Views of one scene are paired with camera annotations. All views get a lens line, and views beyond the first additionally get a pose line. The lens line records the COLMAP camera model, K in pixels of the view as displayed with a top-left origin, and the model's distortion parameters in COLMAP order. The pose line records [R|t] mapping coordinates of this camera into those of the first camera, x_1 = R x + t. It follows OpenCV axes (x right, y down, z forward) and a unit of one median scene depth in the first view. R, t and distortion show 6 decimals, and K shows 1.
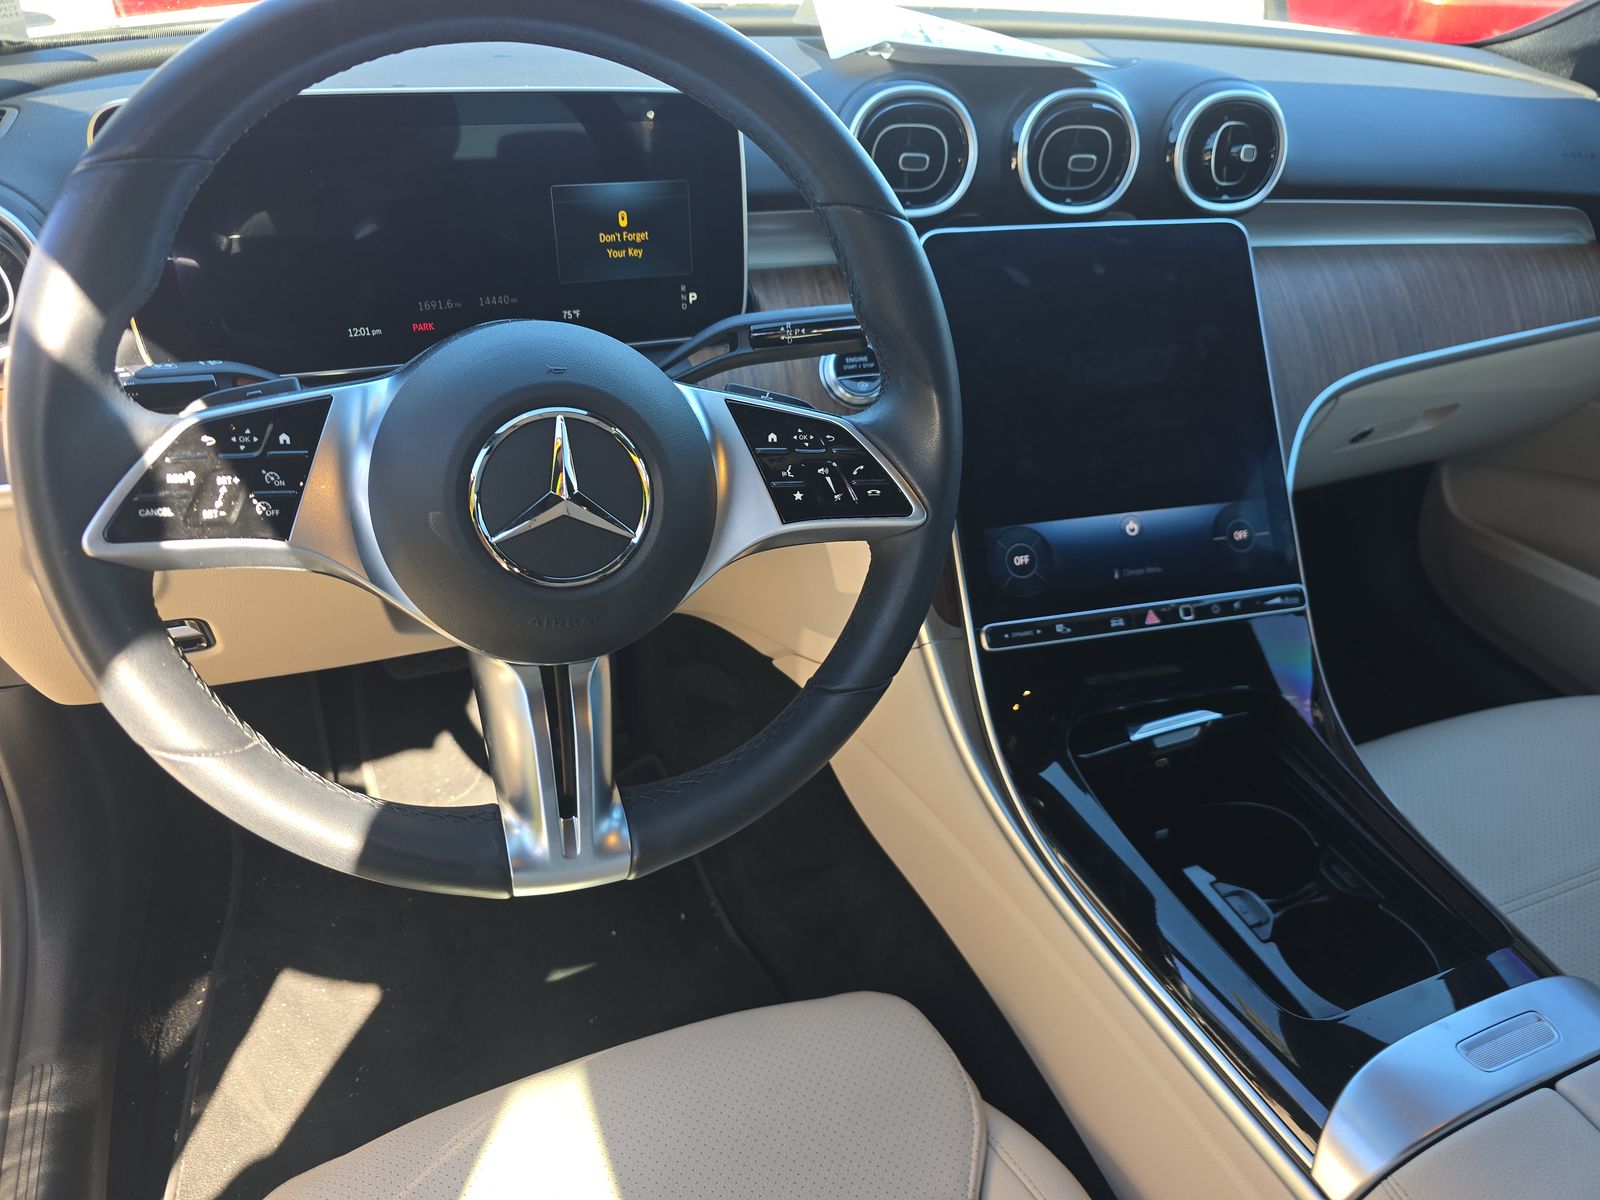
lens RADIAL K [[1052.8, 0, 784.8], [0, 1052.8, 599.1], [0, 0, 1]] dist [0.036511, -0.027521]
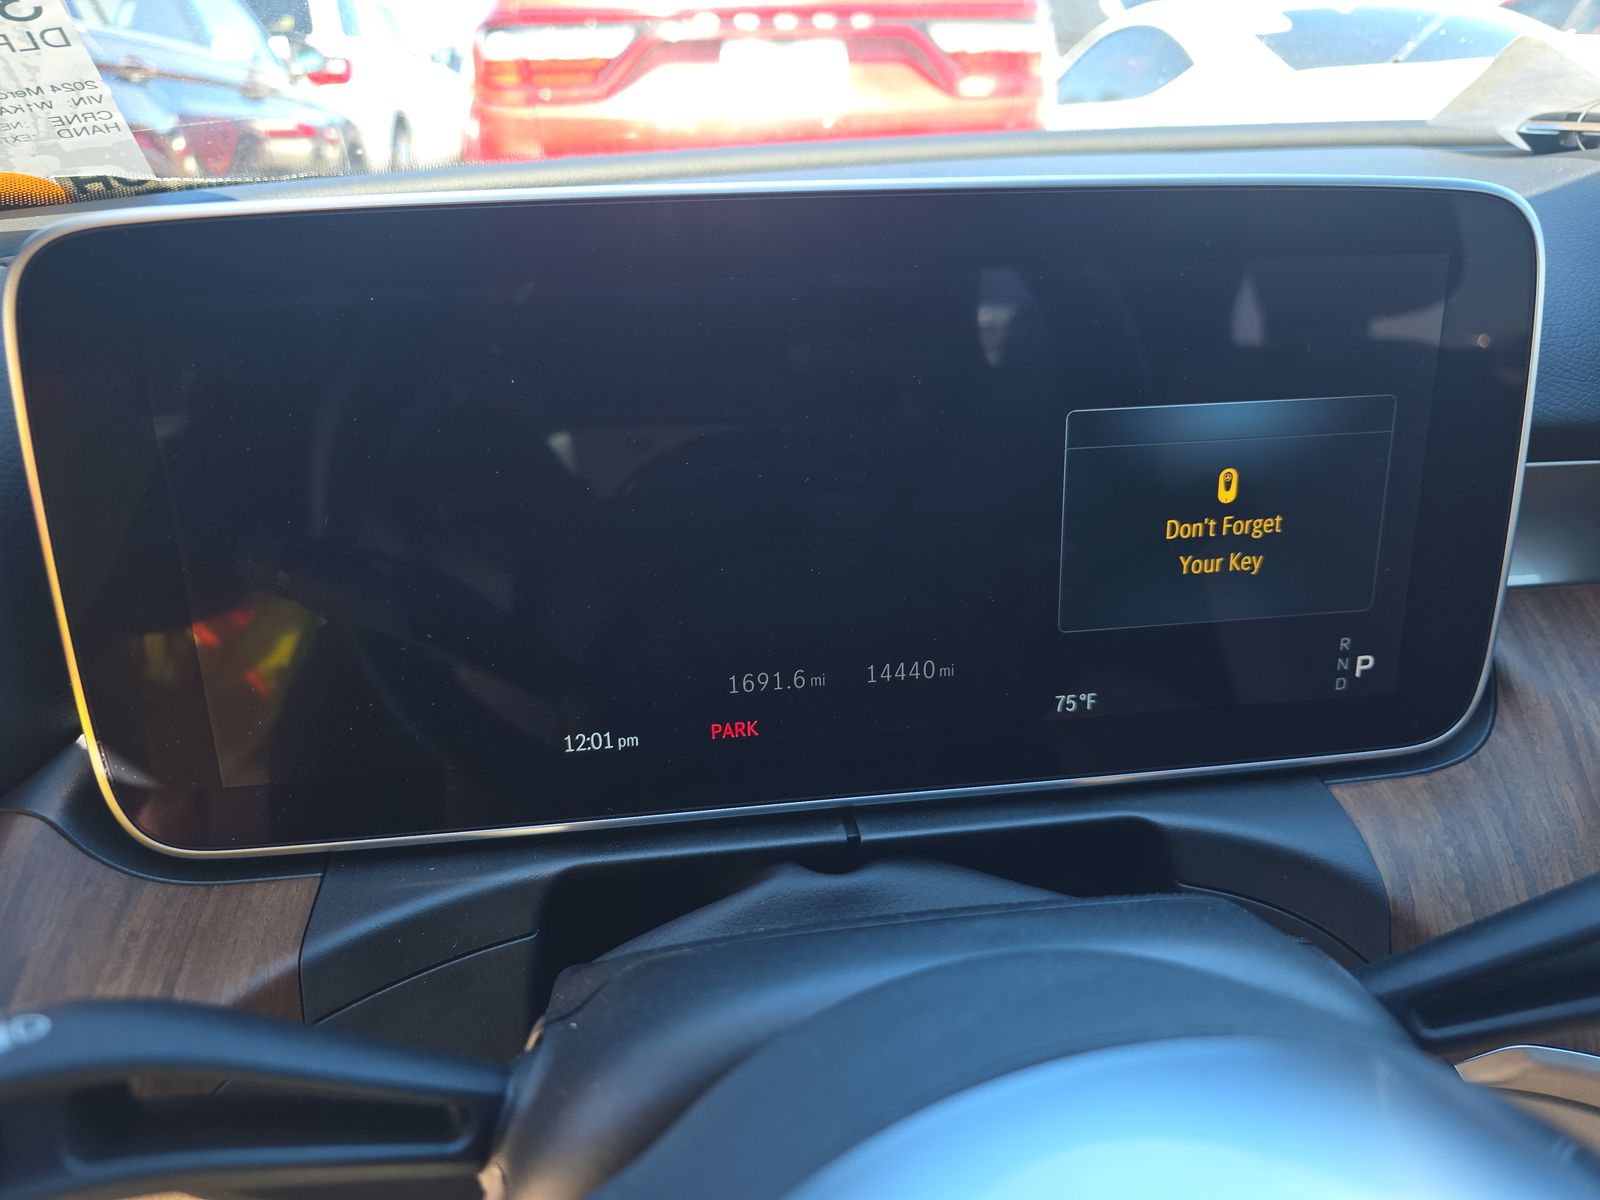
lens RADIAL K [[1052.8, 0, 795.3], [0, 1052.8, 599.8], [0, 0, 1]] dist [0.036511, -0.027521]
pose [[0.969266, 0.046200, -0.241637, -0.219376], [-0.088789, 0.981702, -0.168457, -0.239575], [0.229432, 0.184734, 0.955633, 0.597093]]
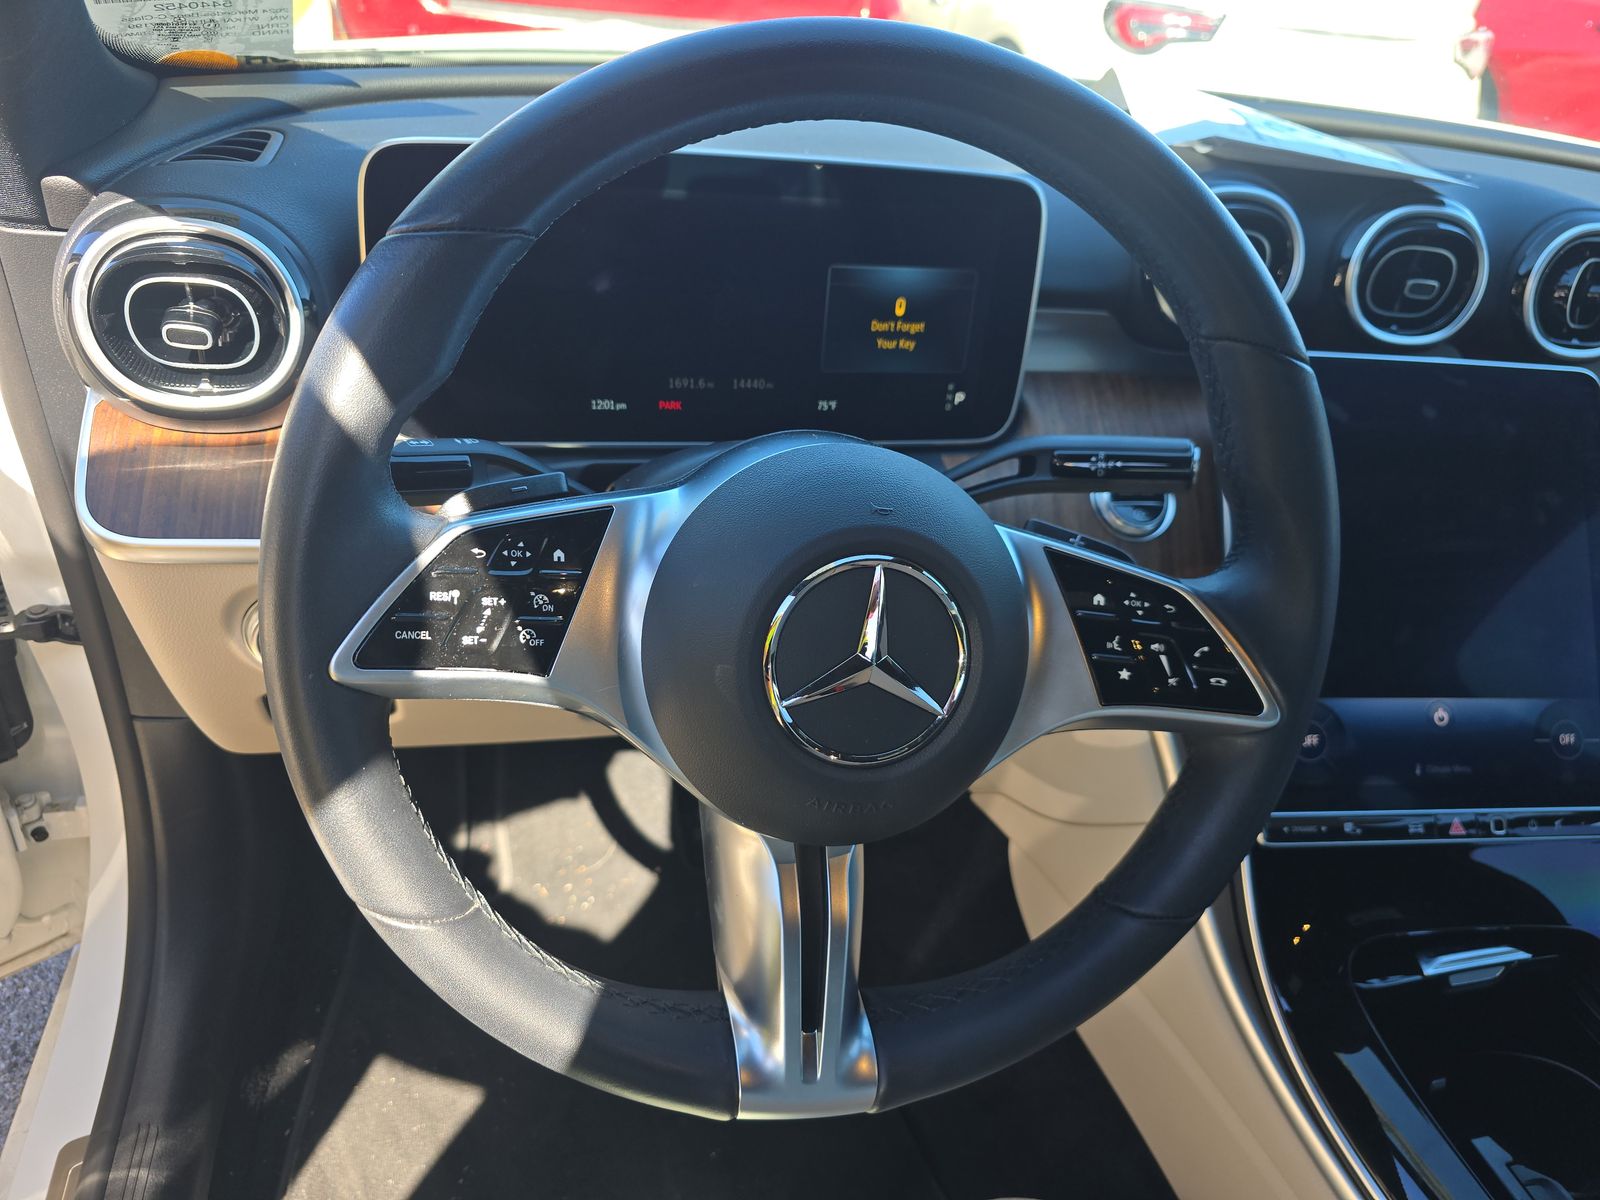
lens RADIAL K [[1052.8, 0, 790.5], [0, 1052.8, 602.2], [0, 0, 1]] dist [0.036511, -0.027521]
pose [[0.988917, 0.121869, -0.084800, -0.142377], [-0.124810, 0.991719, -0.030267, -0.075218], [0.080409, 0.040515, 0.995938, 0.115582]]
